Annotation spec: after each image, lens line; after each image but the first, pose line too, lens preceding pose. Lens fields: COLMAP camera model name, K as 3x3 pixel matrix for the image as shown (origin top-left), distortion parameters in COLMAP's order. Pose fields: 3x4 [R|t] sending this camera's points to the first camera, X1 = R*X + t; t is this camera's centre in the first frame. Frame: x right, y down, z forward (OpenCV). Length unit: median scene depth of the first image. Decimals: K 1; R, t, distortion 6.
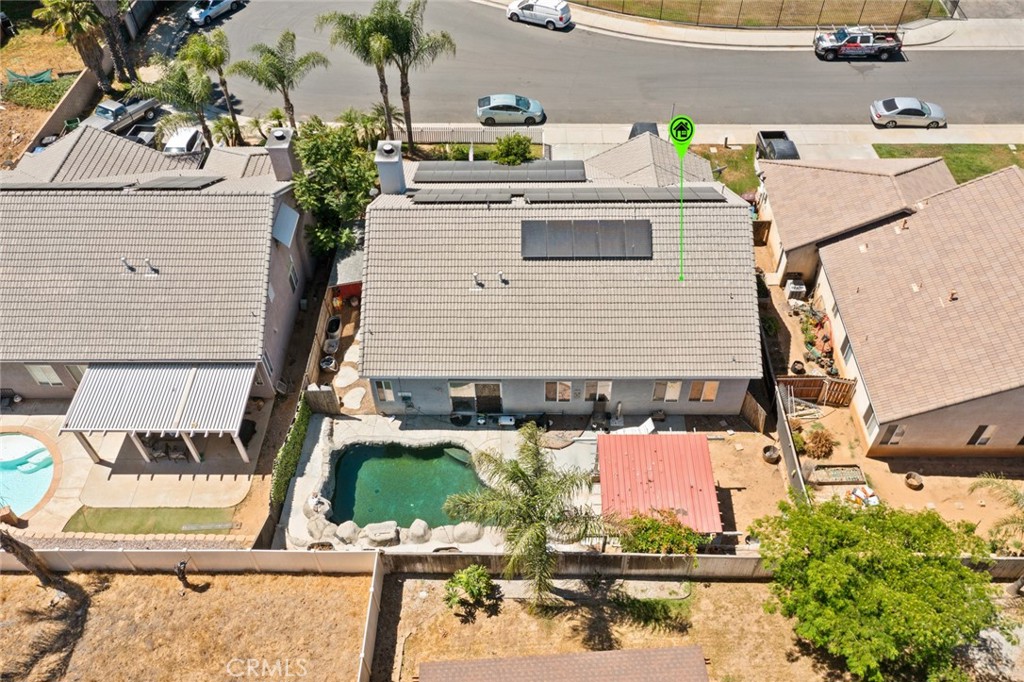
lens RADIAL K [[815.5, 0, 513.4], [0, 815.5, 338.6], [0, 0, 1]] dist [0.012190, -0.000713]
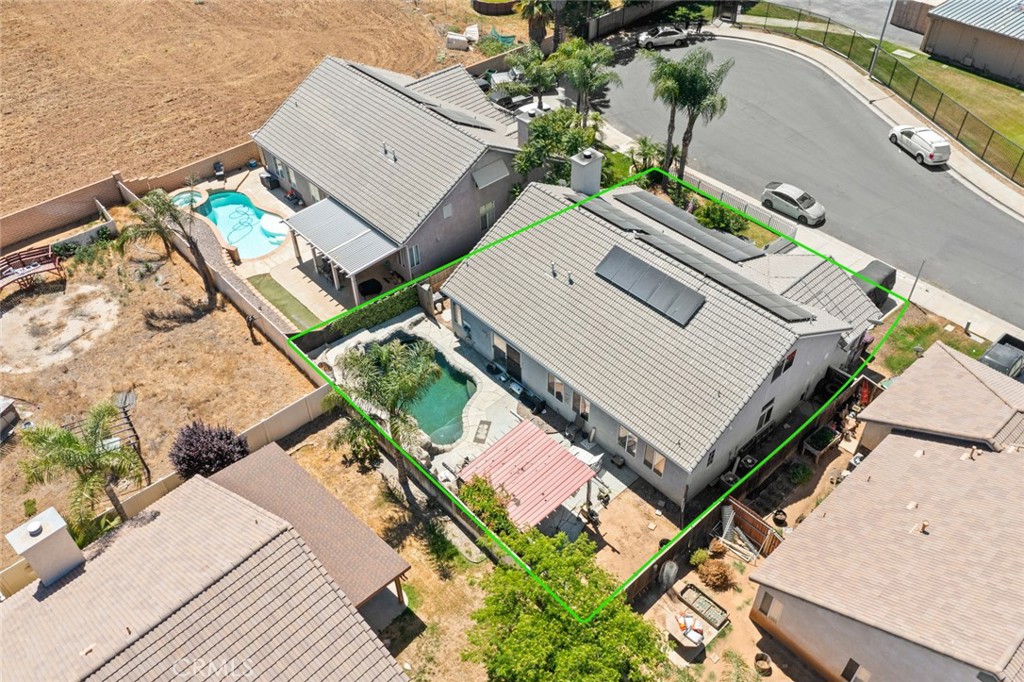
lens RADIAL K [[815.5, 0, 512.5], [0, 815.5, 341.8], [0, 0, 1]] dist [0.012190, -0.000713]
pose [[0.687046, 0.500755, -0.526509, 0.570164], [-0.539112, 0.837119, 0.092680, -0.059689], [0.487161, 0.220172, 0.845103, 0.004224]]
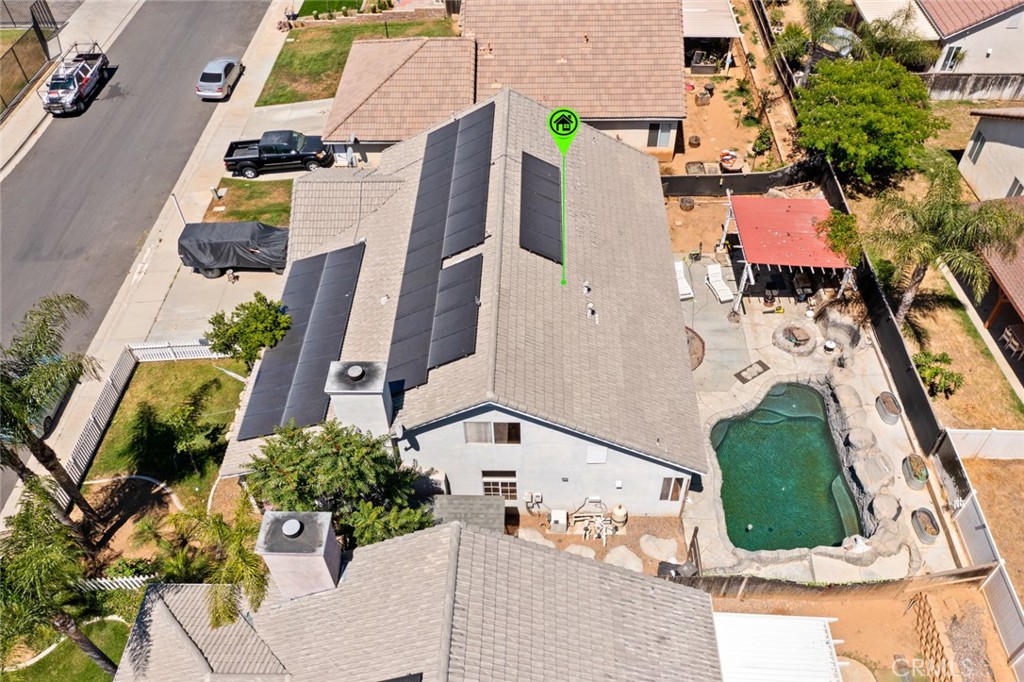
lens RADIAL K [[815.5, 0, 514.3], [0, 815.5, 339.1], [0, 0, 1]] dist [0.012190, -0.000713]
pose [[0.012598, -0.715971, 0.698016, -0.596972], [0.760761, 0.459885, 0.457983, -0.461900], [-0.648910, 0.525254, 0.550477, 0.614252]]
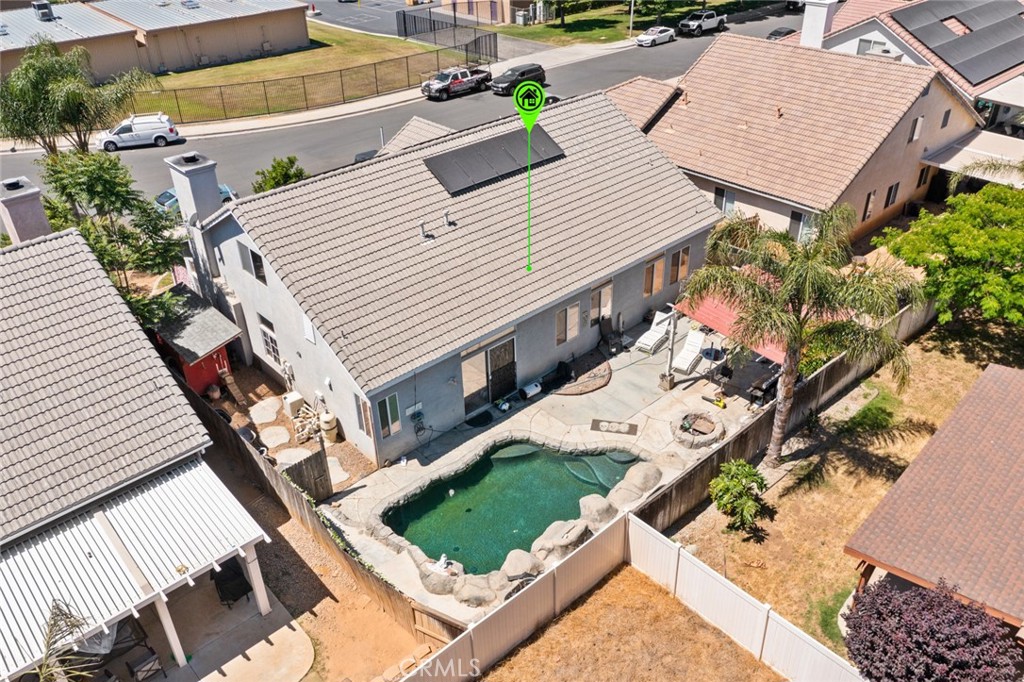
lens RADIAL K [[815.5, 0, 511.6], [0, 815.5, 340.6], [0, 0, 1]] dist [0.012190, -0.000713]
pose [[0.726906, -0.365651, 0.581298, -0.452493], [0.516467, 0.848977, -0.111807, 0.138465], [-0.452626, 0.381494, 0.805973, 0.381562]]
